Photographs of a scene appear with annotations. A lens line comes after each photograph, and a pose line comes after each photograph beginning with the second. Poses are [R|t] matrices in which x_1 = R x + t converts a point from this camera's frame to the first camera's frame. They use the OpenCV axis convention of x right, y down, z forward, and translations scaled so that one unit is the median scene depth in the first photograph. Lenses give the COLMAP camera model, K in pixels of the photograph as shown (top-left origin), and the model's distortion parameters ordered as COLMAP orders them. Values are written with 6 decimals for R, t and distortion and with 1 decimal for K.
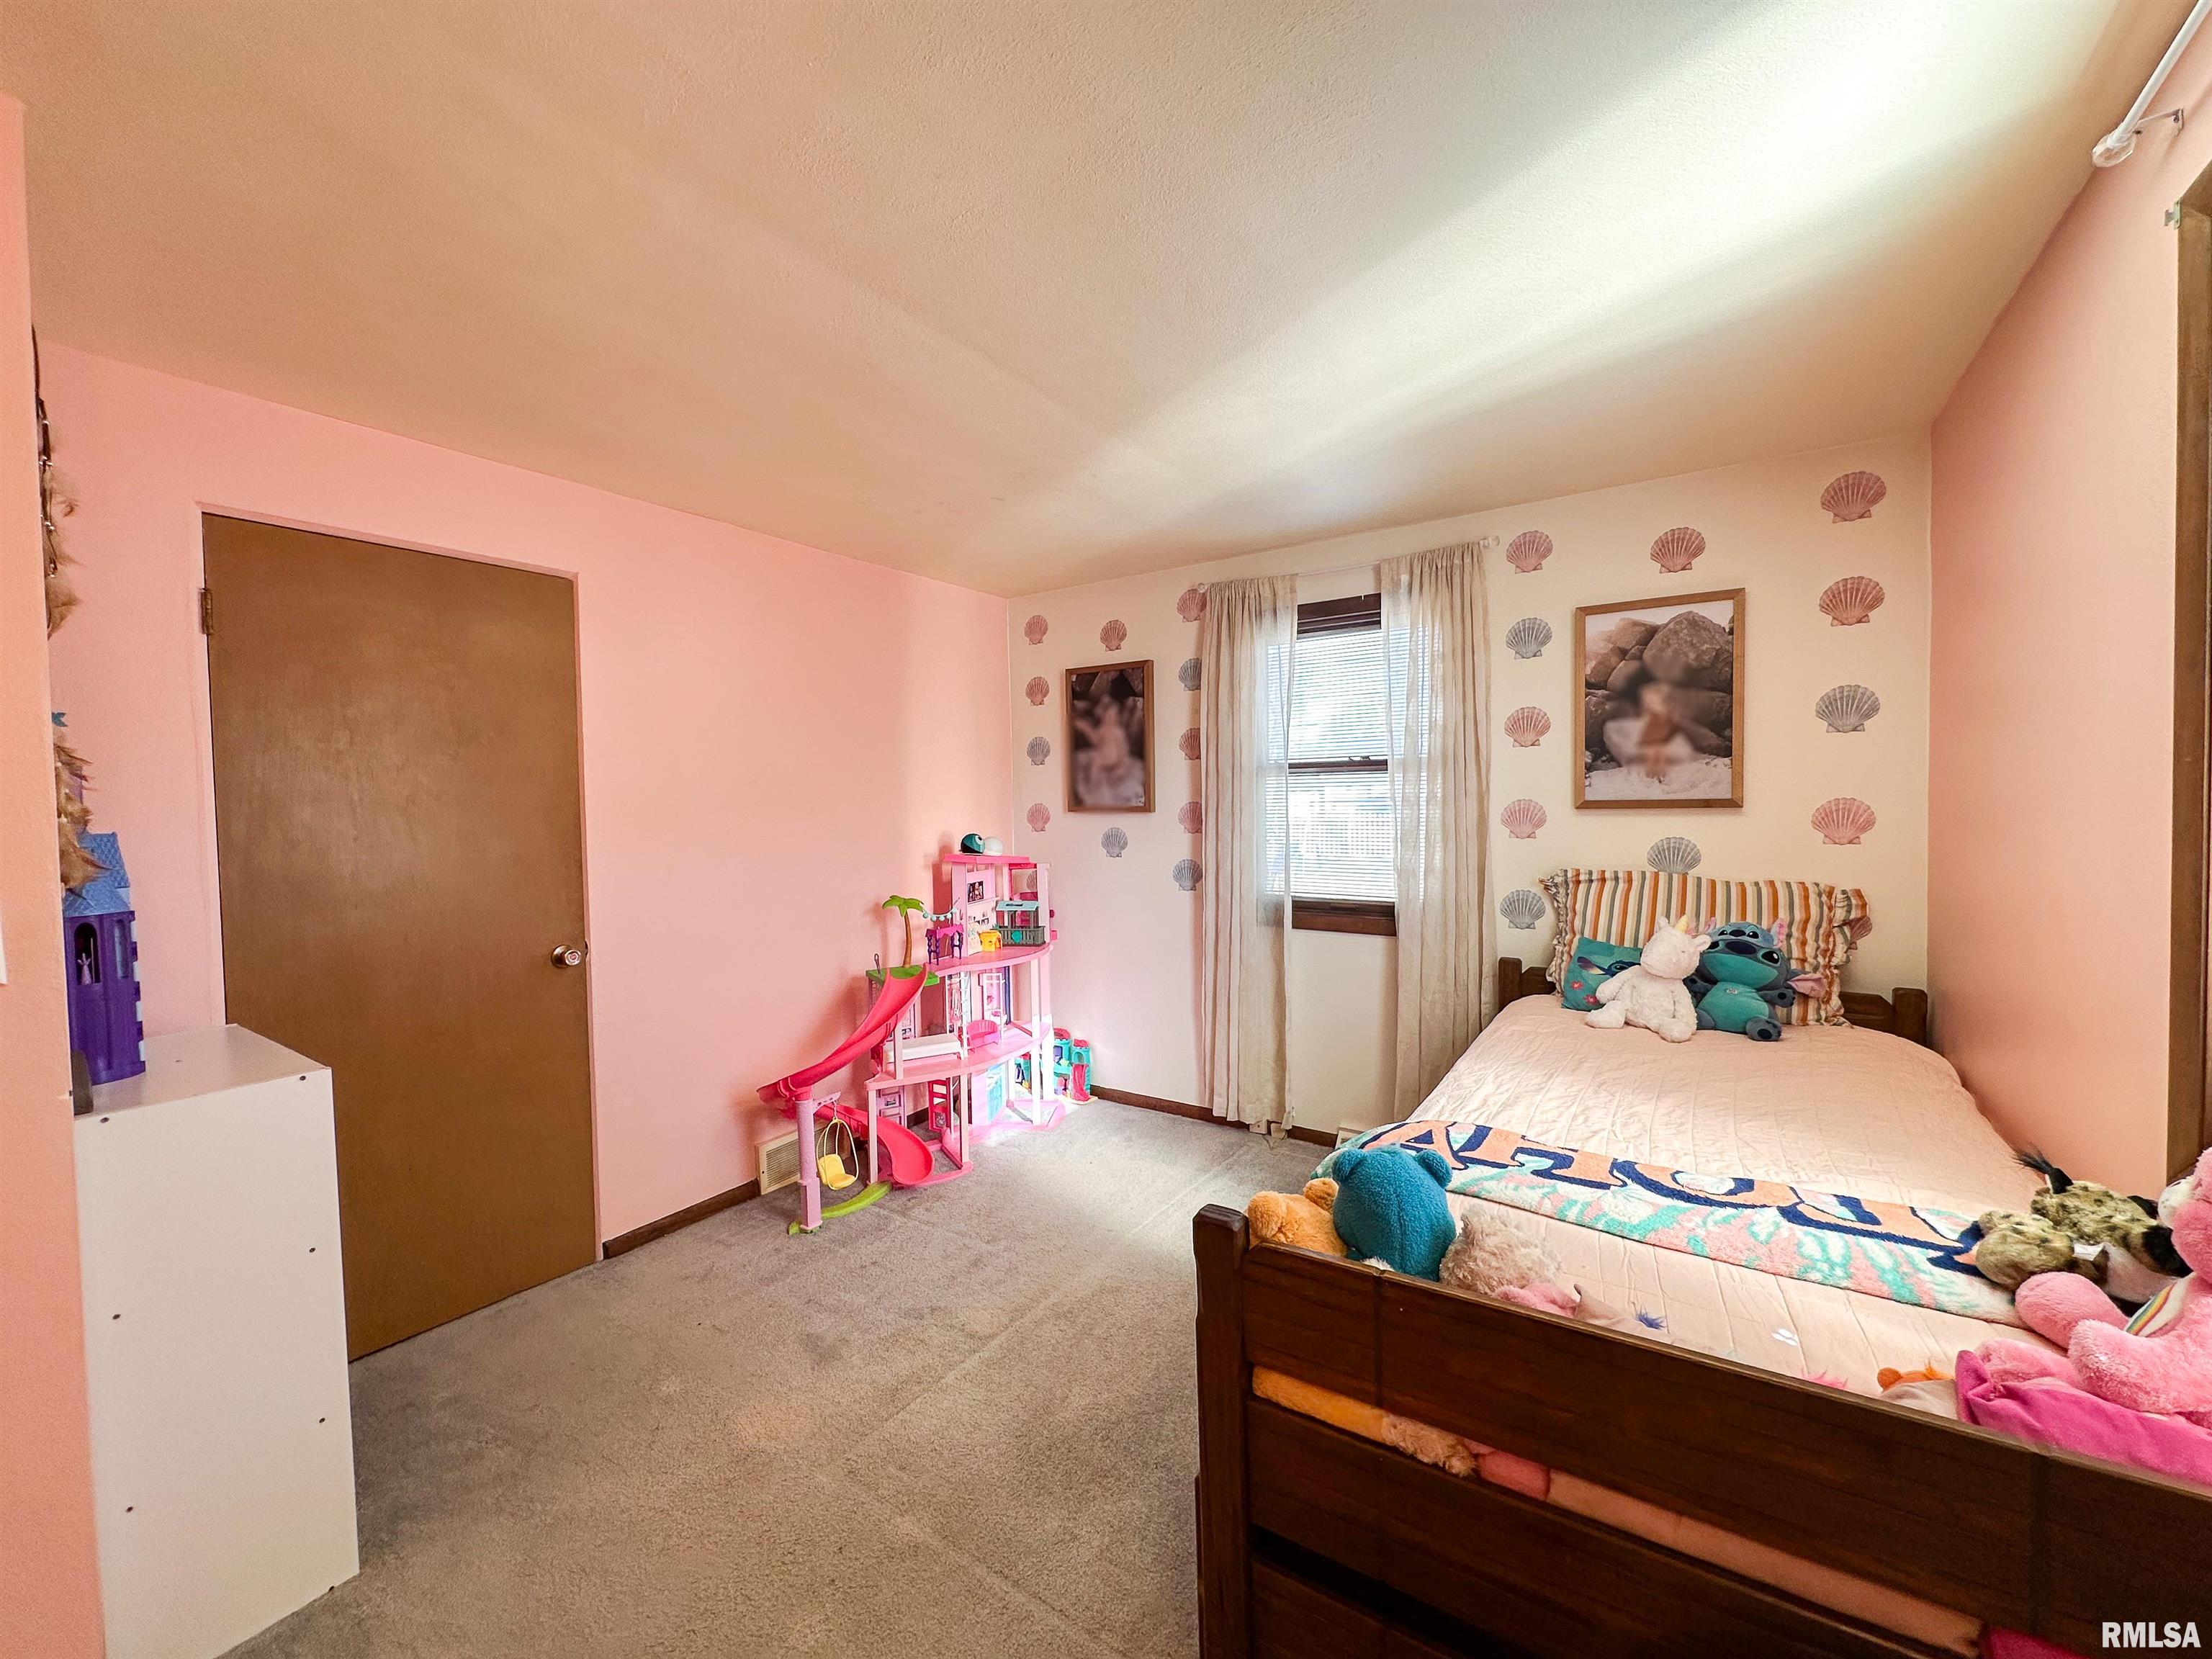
lens RADIAL K [[896.2, 0, 1102.6], [0, 896.2, 822.3], [0, 0, 1]] dist [-0.000737, -0.000292]
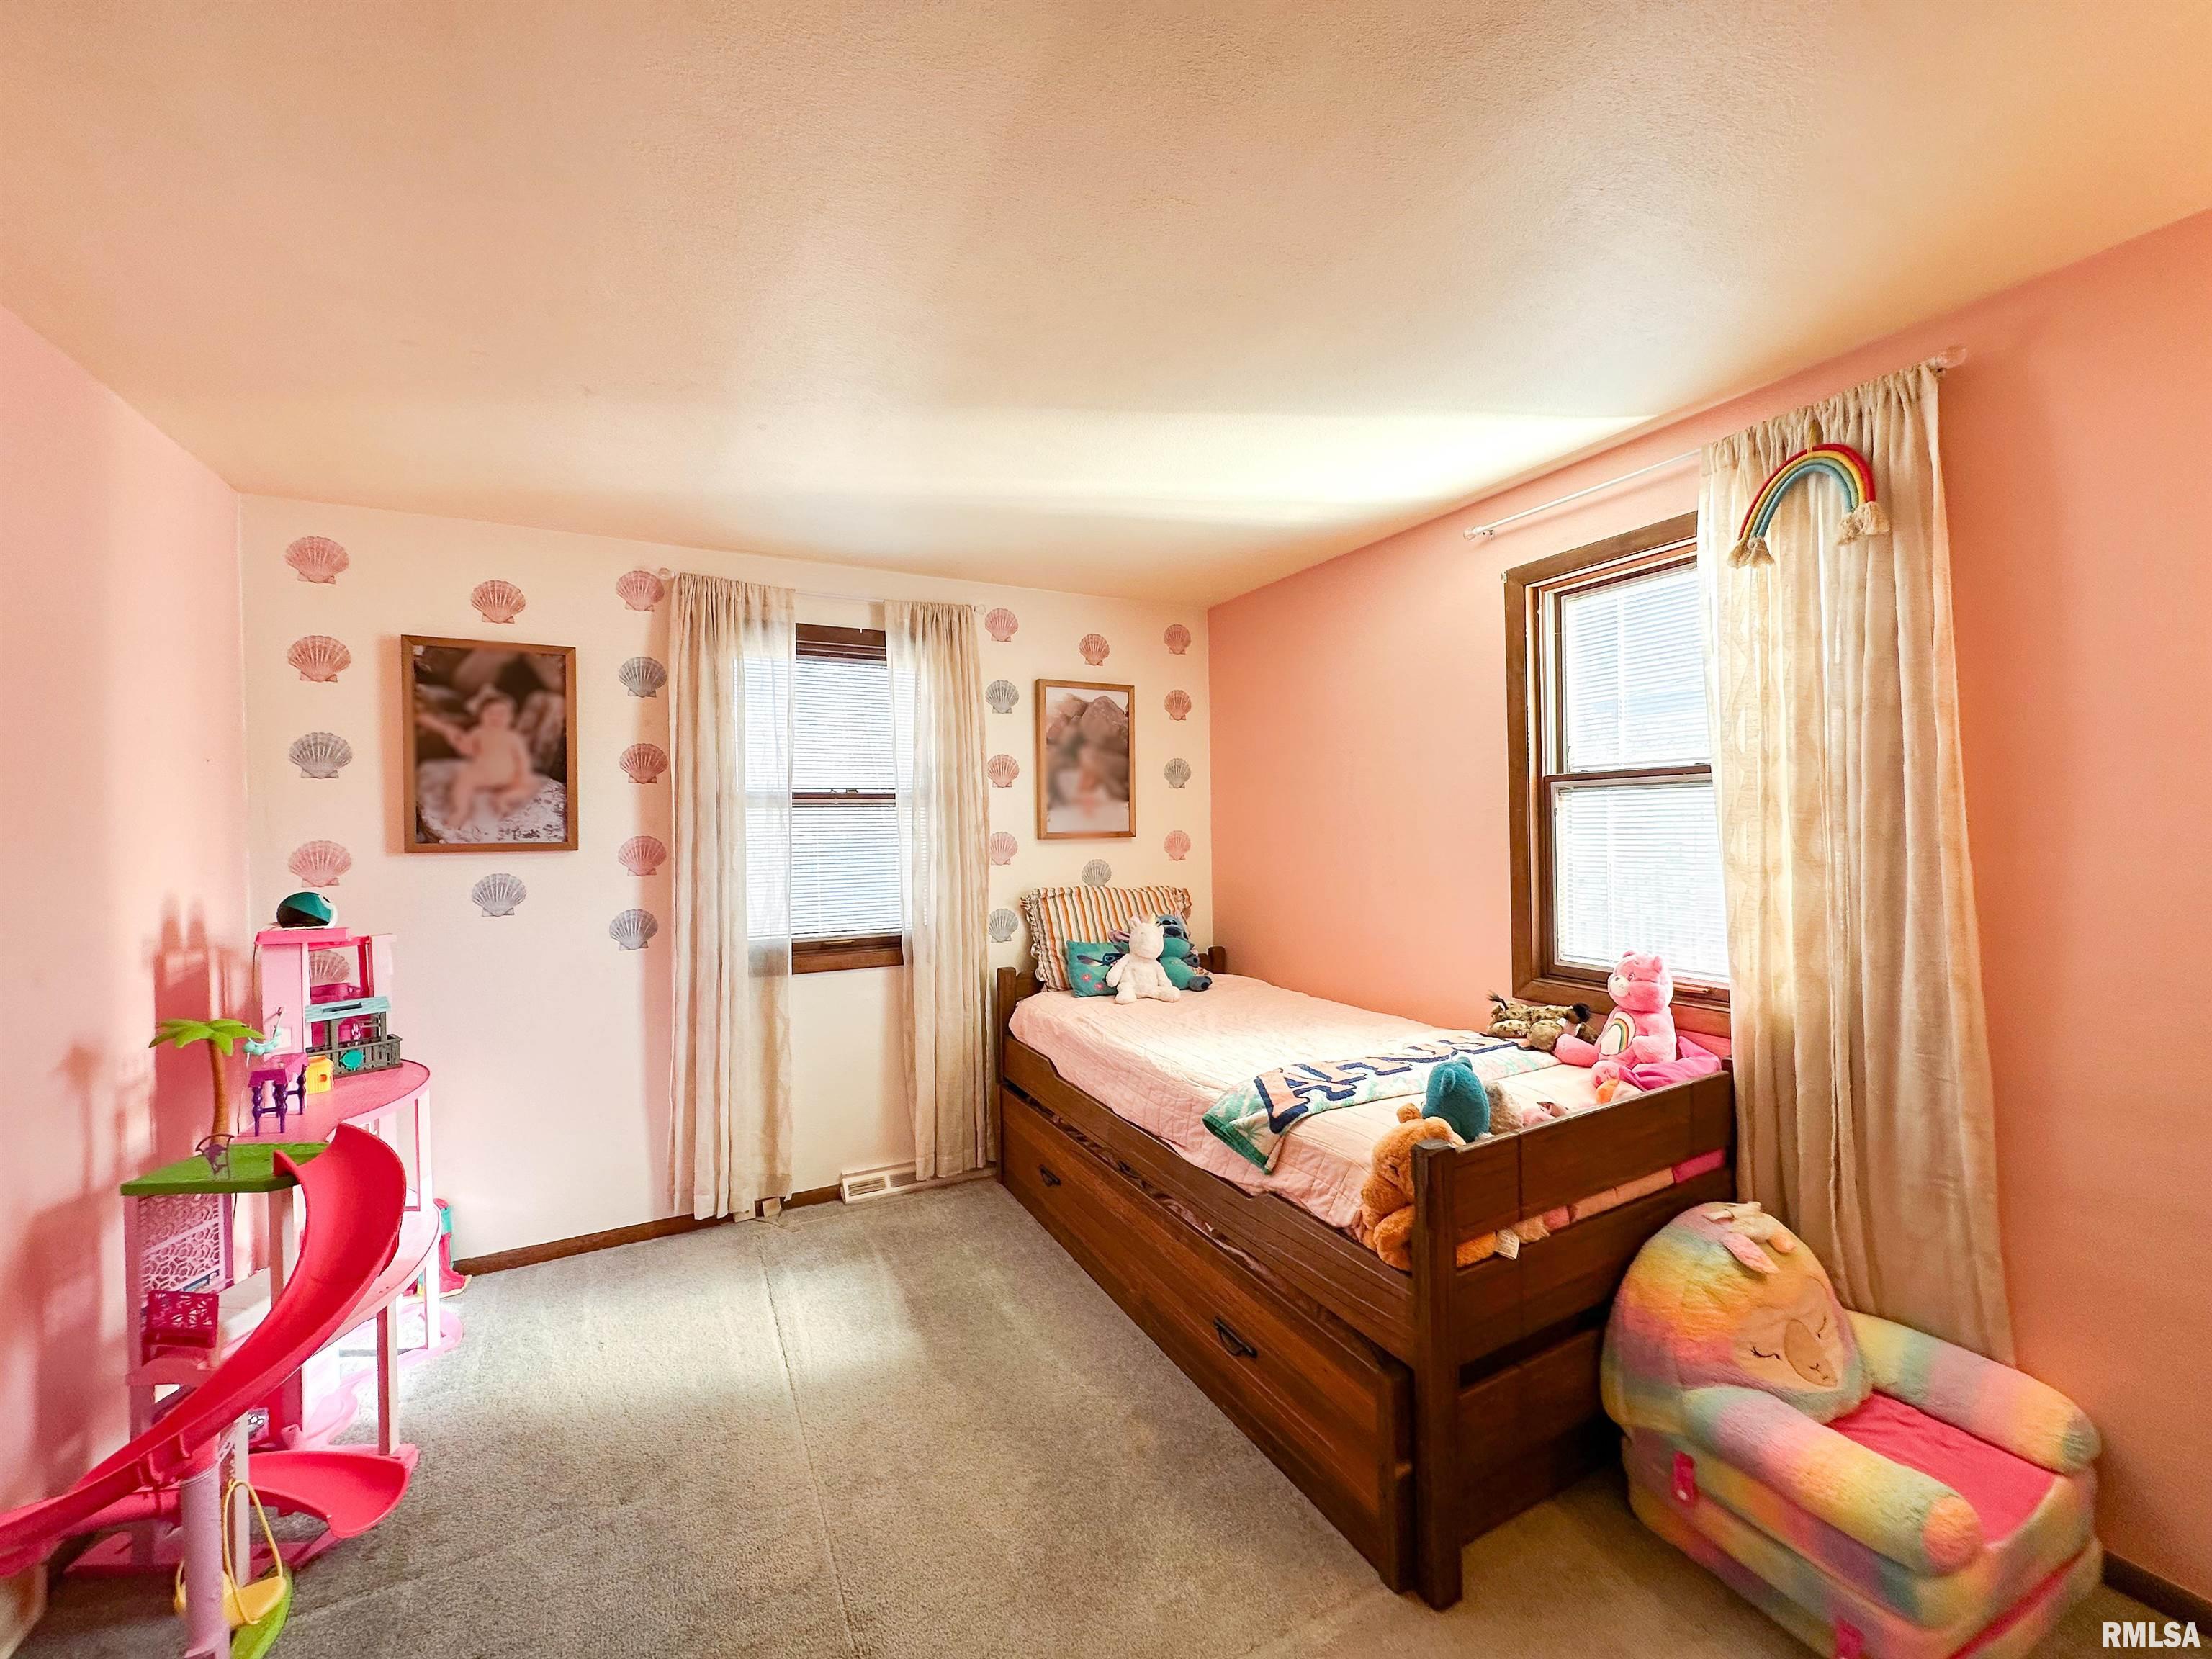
lens RADIAL K [[896.2, 0, 1102.6], [0, 896.2, 822.3], [0, 0, 1]] dist [-0.000737, -0.000292]
pose [[0.458521, 0.010032, 0.888627, -0.481449], [0.028277, 0.999265, -0.025872, -0.003609], [-0.888234, 0.036990, 0.457900, 0.315187]]
